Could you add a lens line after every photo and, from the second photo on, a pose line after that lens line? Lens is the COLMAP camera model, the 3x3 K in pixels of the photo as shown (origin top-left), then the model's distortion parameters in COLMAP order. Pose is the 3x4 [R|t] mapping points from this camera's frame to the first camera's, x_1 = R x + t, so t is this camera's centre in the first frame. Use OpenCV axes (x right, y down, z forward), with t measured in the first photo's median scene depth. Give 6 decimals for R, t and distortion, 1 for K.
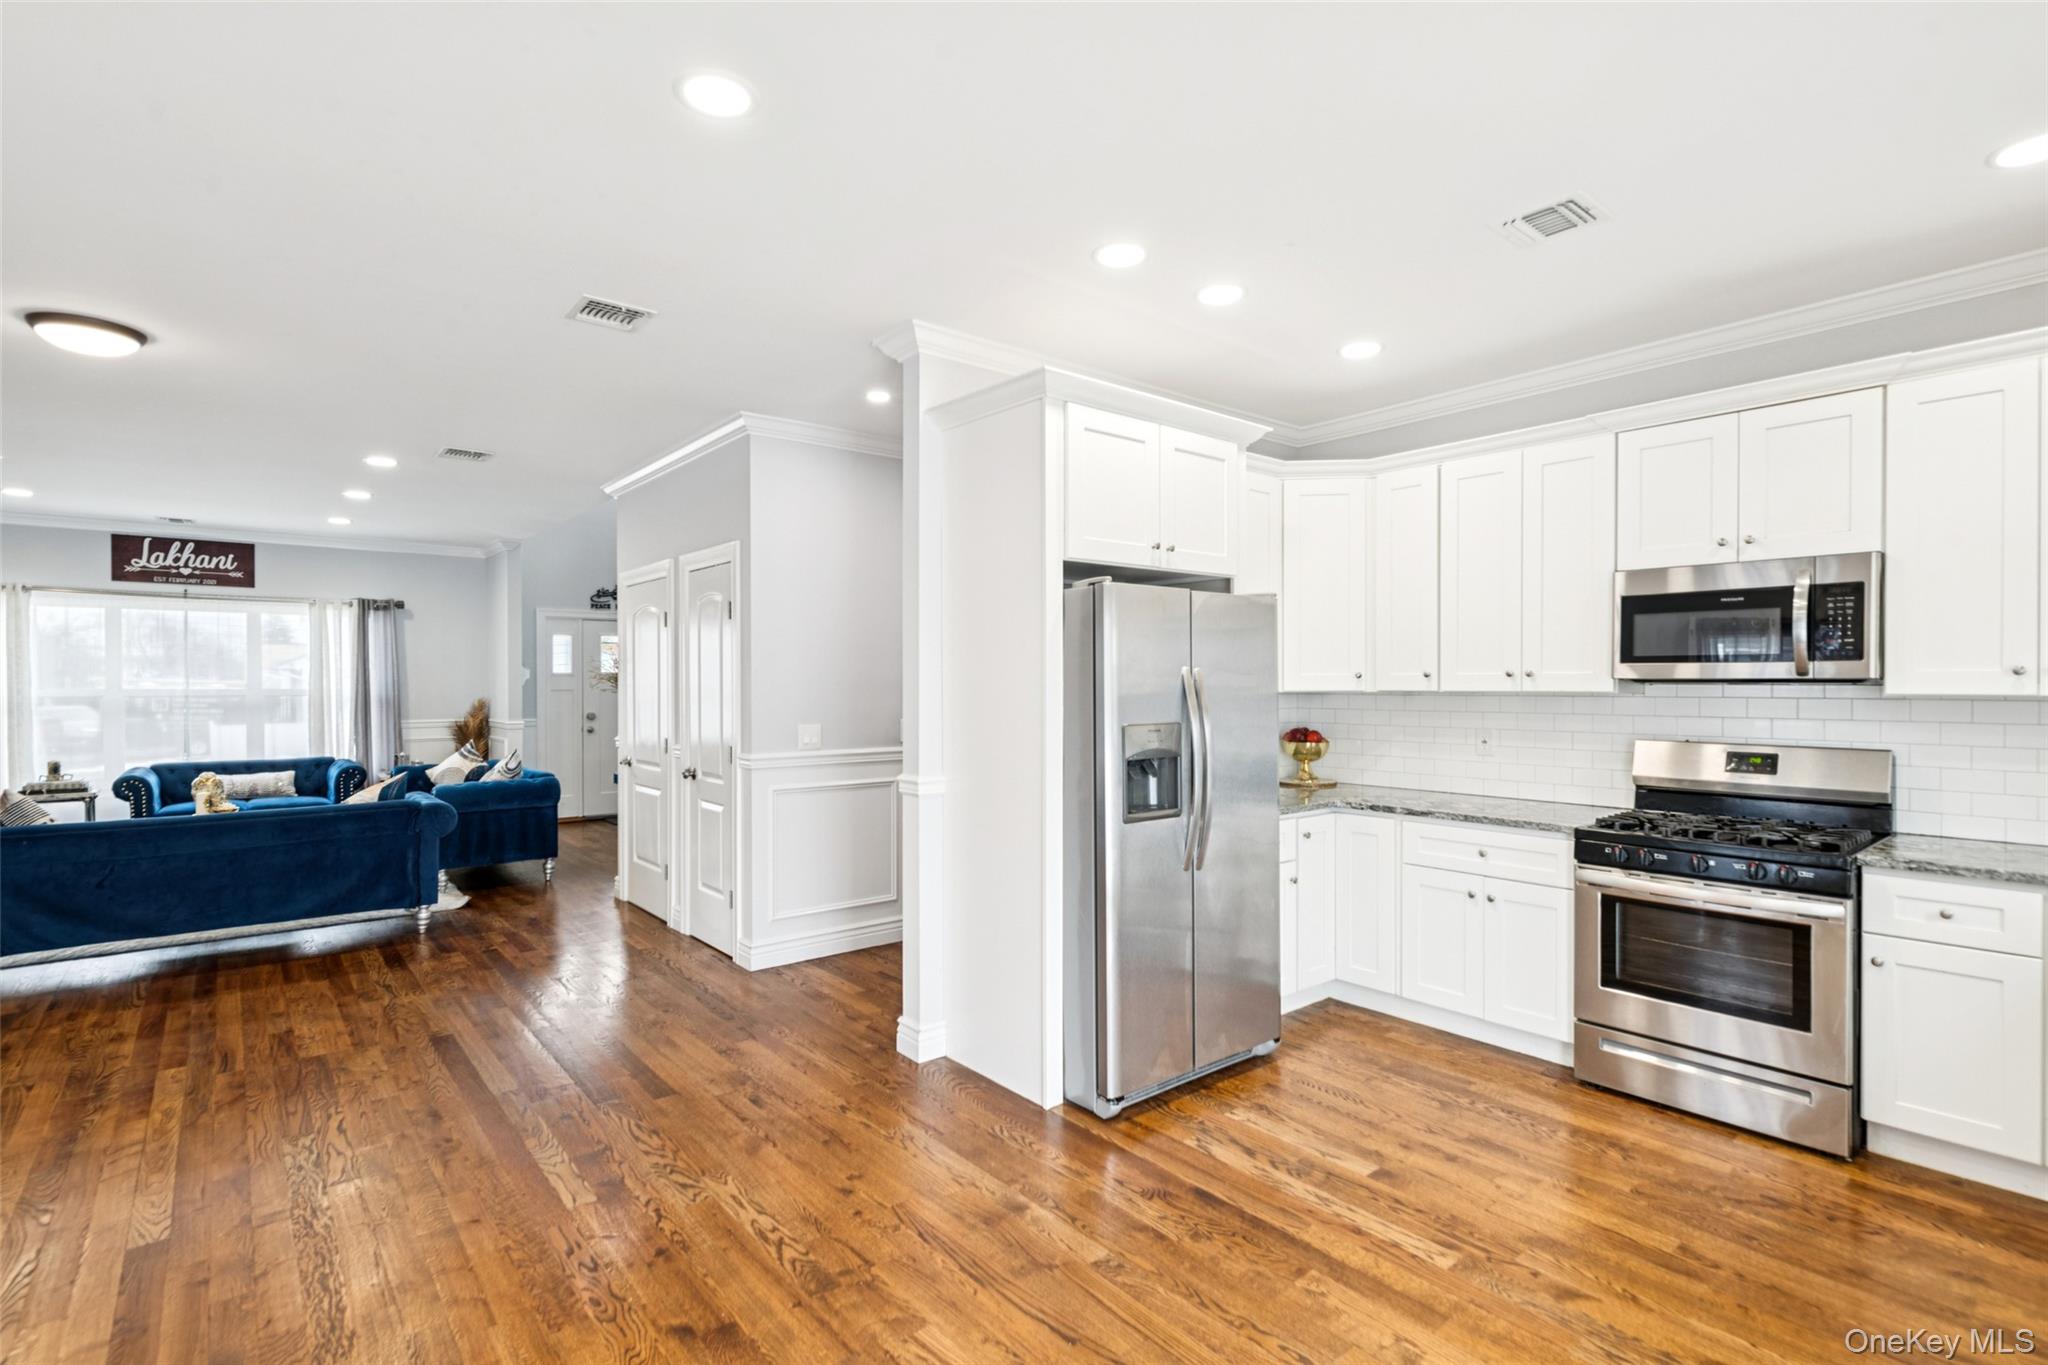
lens RADIAL K [[963.7, 0, 1022.5], [0, 963.7, 691.1], [0, 0, 1]] dist [-0.000768, -0.000711]
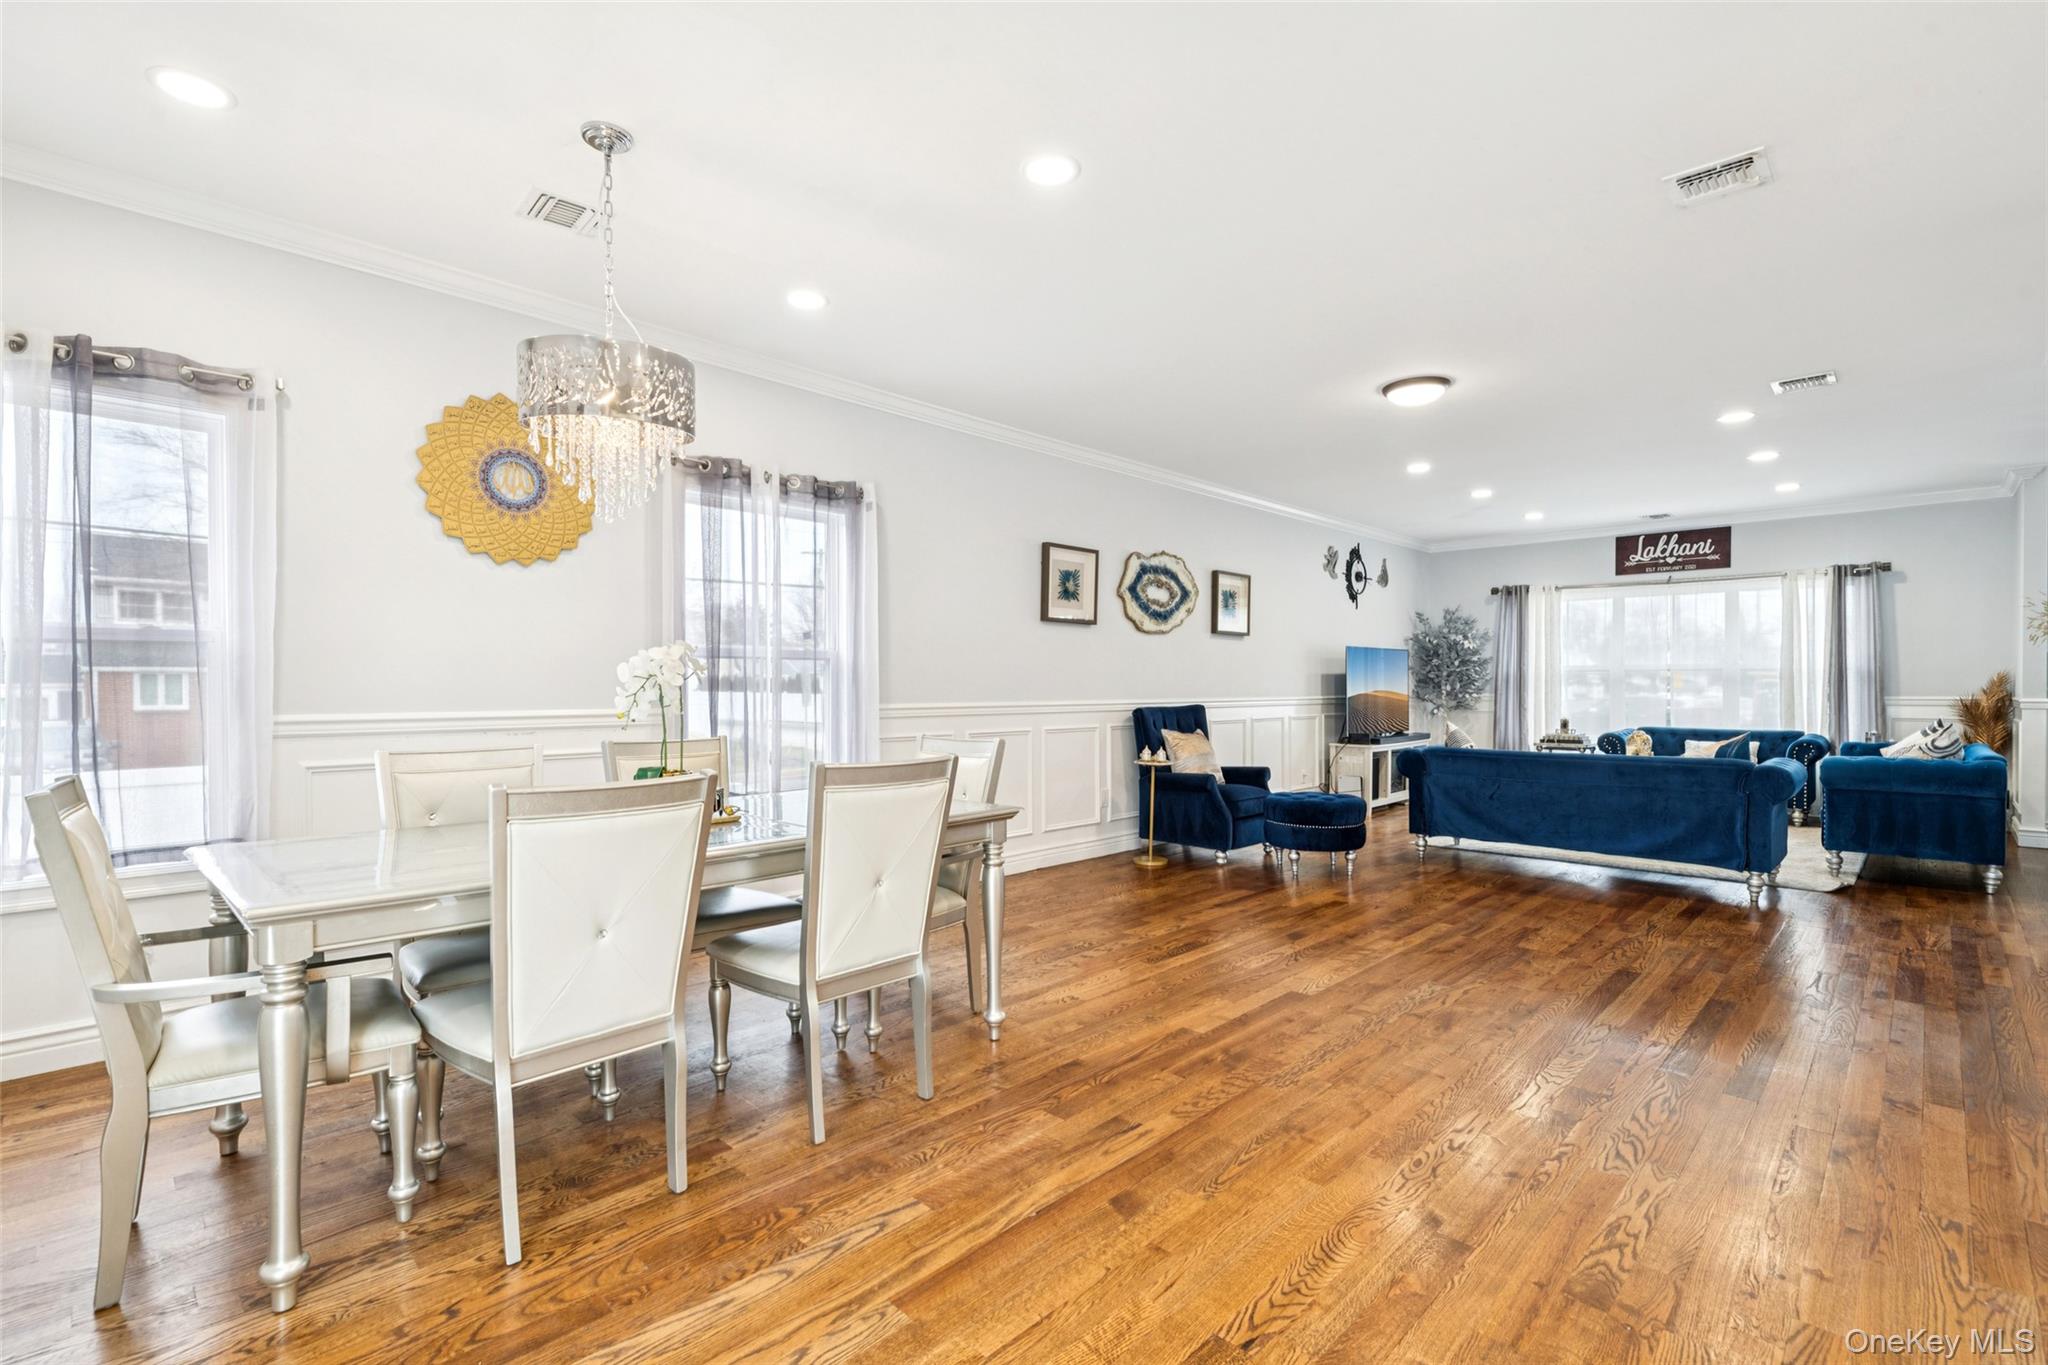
lens RADIAL K [[922.8, 0, 1017.3], [0, 922.8, 696.9], [0, 0, 1]] dist [-0.000993, -0.000387]
pose [[0.109593, 0.015060, -0.993862, 0.323679], [-0.006294, 0.999876, 0.014457, 0.064066], [0.993957, 0.004671, 0.109674, 0.273421]]
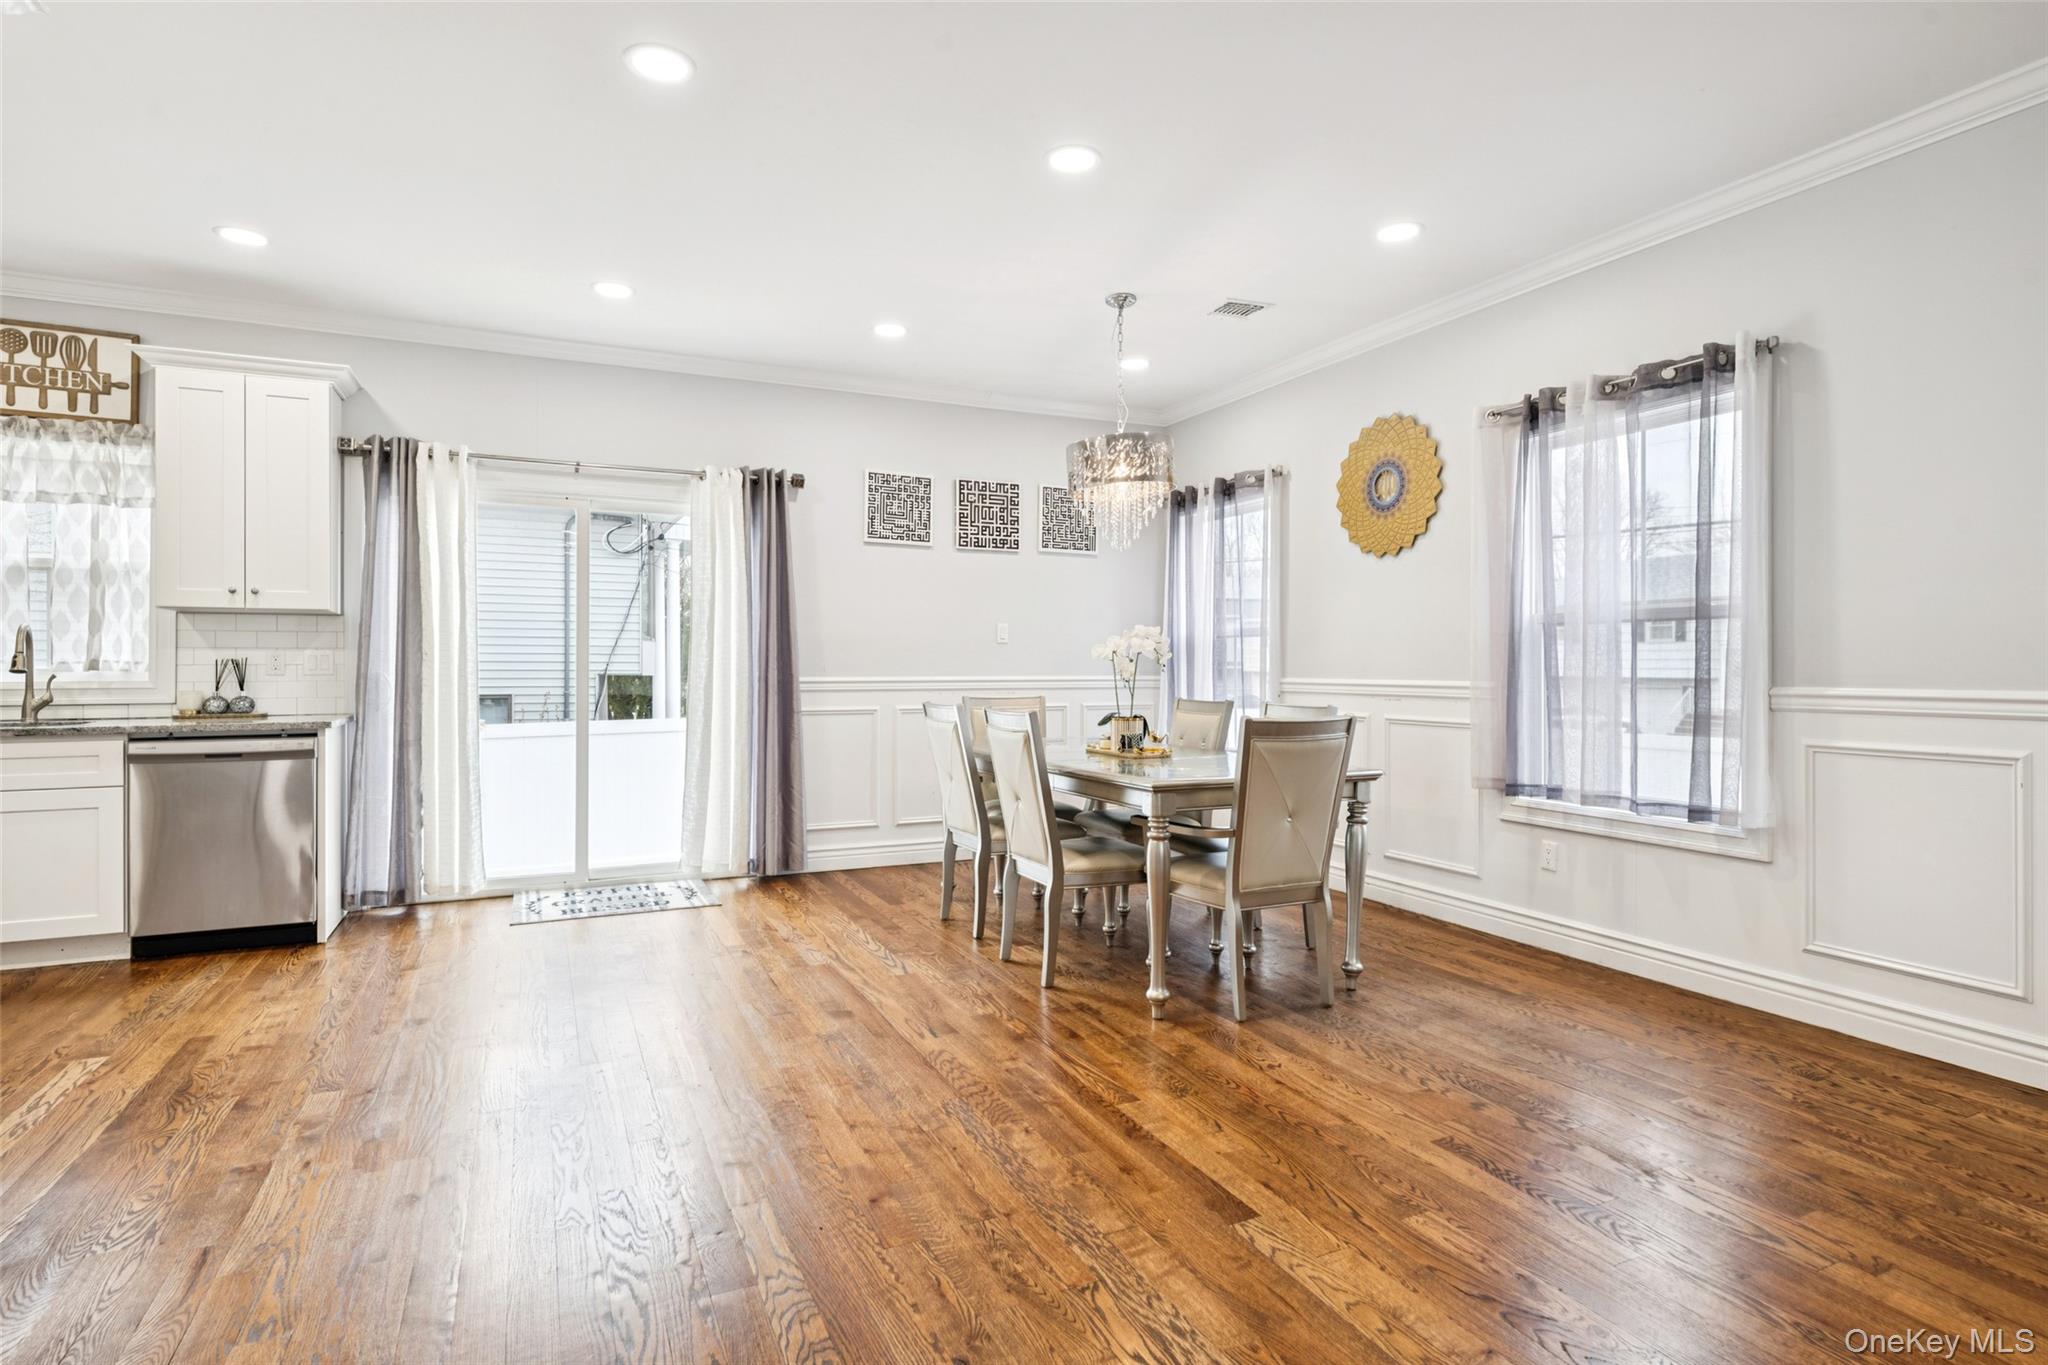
lens RADIAL K [[1056.2, 0, 1033.4], [0, 1056.2, 667.9], [0, 0, 1]] dist [-0.003081, 0.000721]
pose [[-0.971328, 0.001214, 0.237742, -0.650128], [0.002956, 0.999971, 0.006968, 0.070789], [-0.237727, 0.007471, -0.971303, 1.306549]]
